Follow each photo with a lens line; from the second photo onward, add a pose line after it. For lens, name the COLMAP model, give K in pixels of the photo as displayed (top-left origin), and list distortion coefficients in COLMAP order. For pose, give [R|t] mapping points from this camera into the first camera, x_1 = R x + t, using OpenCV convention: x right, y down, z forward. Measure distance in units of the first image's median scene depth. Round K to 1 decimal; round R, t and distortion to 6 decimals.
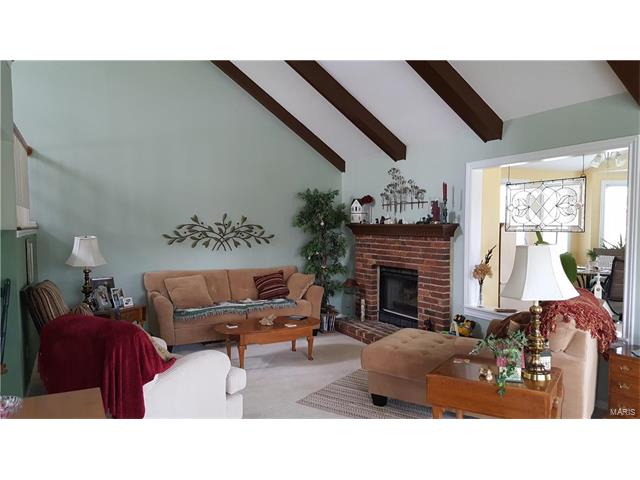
lens RADIAL K [[471.2, 0, 311.4], [0, 471.2, 253.0], [0, 0, 1]] dist [0.132252, -0.206851]
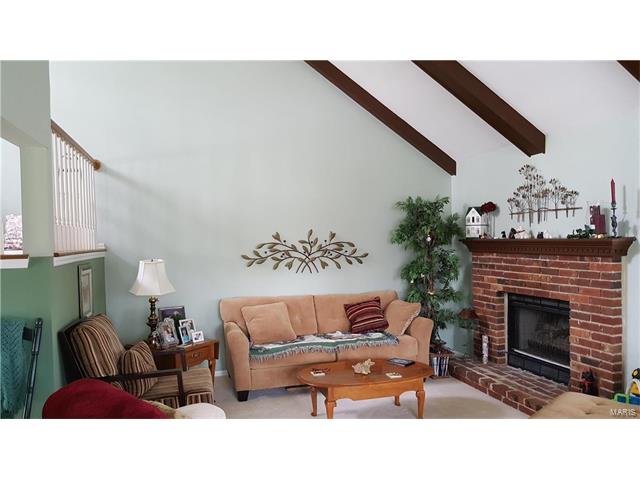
lens RADIAL K [[471.2, 0, 311.4], [0, 471.2, 253.0], [0, 0, 1]] dist [0.132252, -0.206851]
pose [[0.981884, -0.011316, -0.189143, -0.021988], [0.005867, 0.999552, -0.029347, -0.017216], [0.189390, 0.027705, 0.981511, 0.180020]]
